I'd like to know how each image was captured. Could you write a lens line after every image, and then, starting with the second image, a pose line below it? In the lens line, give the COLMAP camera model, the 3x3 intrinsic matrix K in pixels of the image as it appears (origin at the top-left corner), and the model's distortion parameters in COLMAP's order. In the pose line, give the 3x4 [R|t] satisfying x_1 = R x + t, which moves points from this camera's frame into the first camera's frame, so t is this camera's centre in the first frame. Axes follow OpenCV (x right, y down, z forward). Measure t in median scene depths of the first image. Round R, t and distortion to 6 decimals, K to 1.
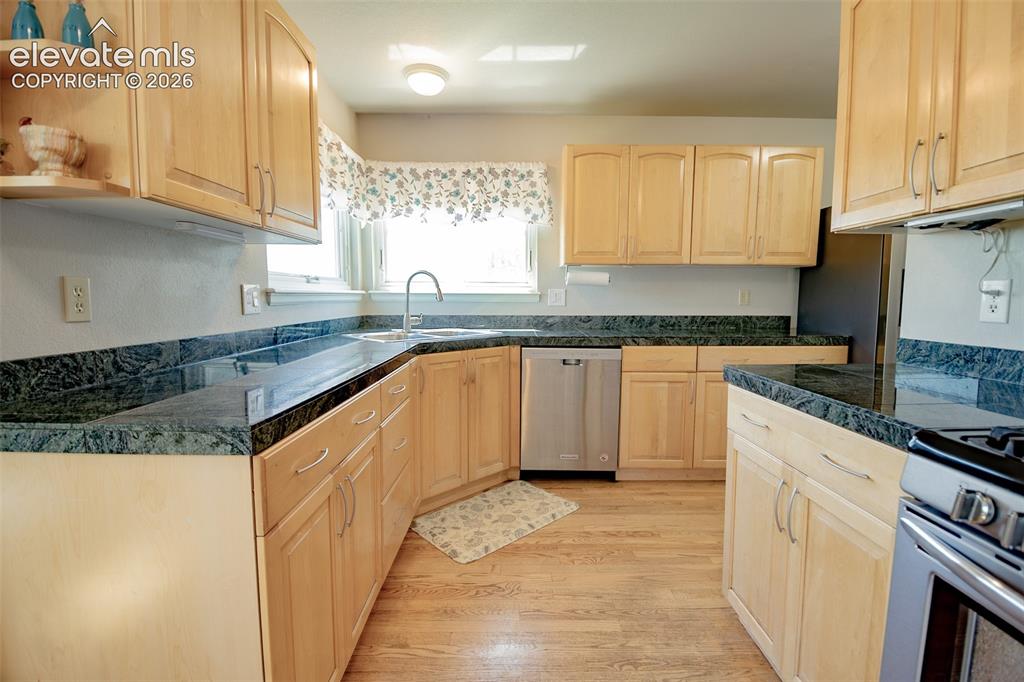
lens RADIAL K [[461.3, 0, 511.3], [0, 461.3, 335.4], [0, 0, 1]] dist [0.016889, -0.006314]
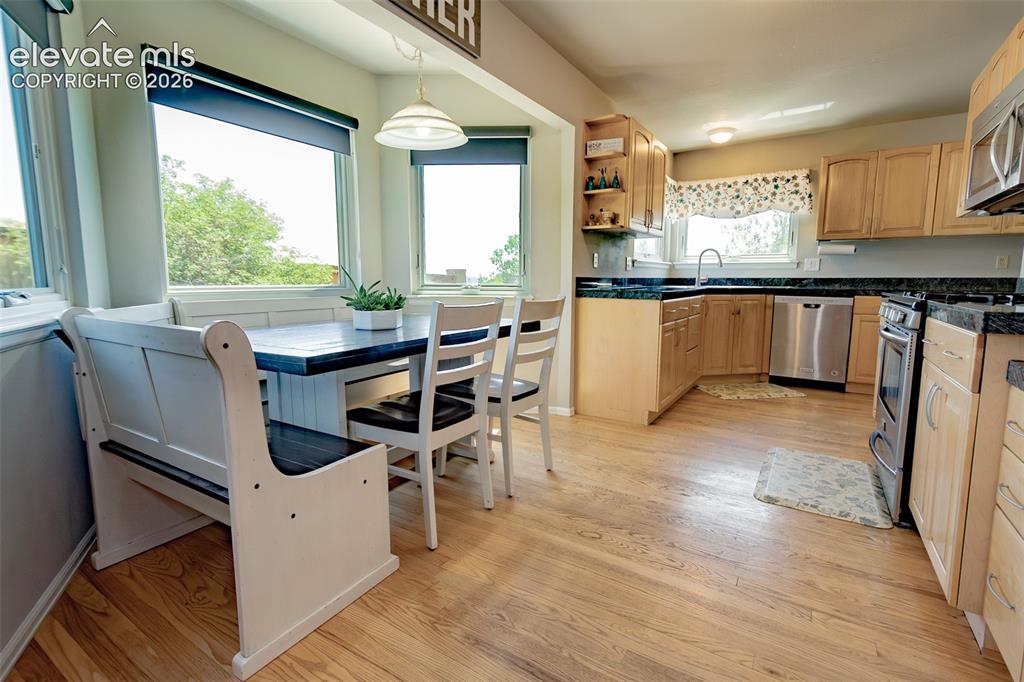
lens RADIAL K [[461.3, 0, 520.4], [0, 461.3, 335.0], [0, 0, 1]] dist [0.016889, -0.006314]
pose [[0.846817, 0.064615, -0.527945, 0.126324], [-0.044712, 0.997728, 0.050394, 0.115814], [0.530002, -0.019069, 0.847782, -0.772056]]
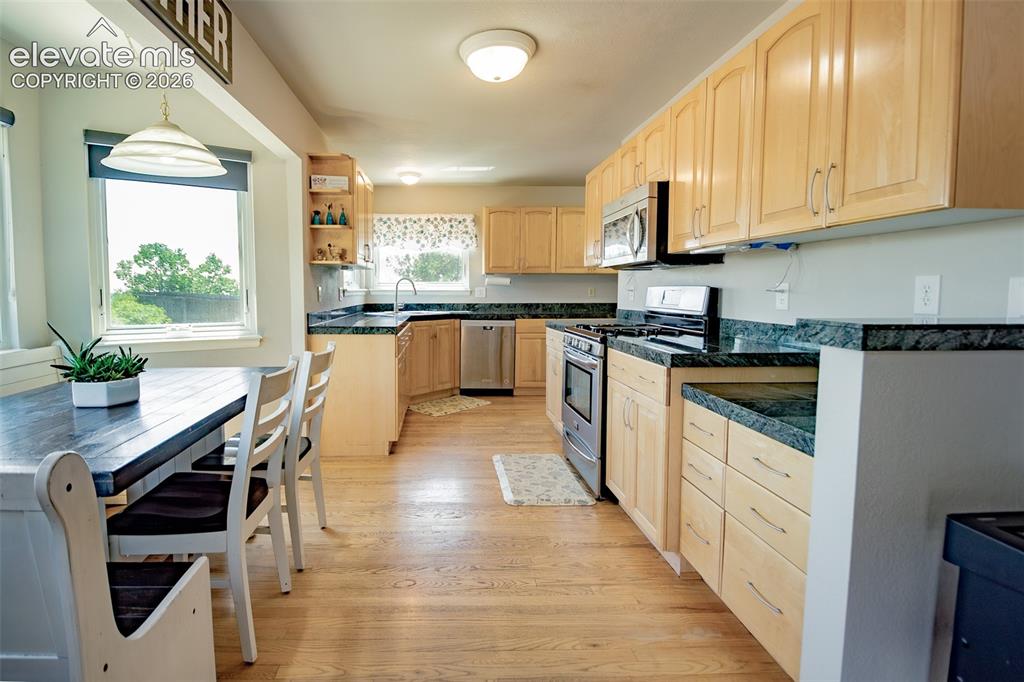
lens RADIAL K [[474.9, 0, 444.5], [0, 474.9, 324.7], [0, 0, 1]] dist [0.001685, -0.003426]
pose [[0.999952, -0.003449, 0.009187, -0.058021], [0.003561, 0.999919, -0.012243, 0.065820], [-0.009144, 0.012275, 0.999883, -0.852765]]
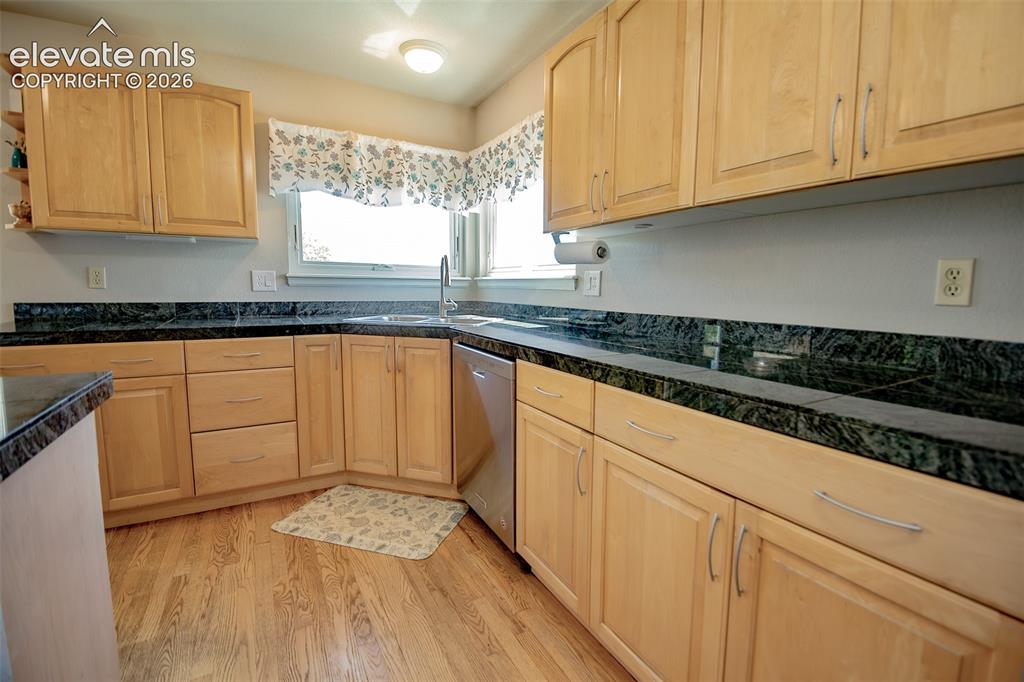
lens RADIAL K [[461.3, 0, 521.2], [0, 461.3, 332.2], [0, 0, 1]] dist [0.016889, -0.006314]
pose [[0.481868, 0.089010, -0.871711, 0.762374], [-0.085001, 0.994884, 0.054600, -0.045216], [0.872111, 0.047786, 0.486969, 0.684140]]
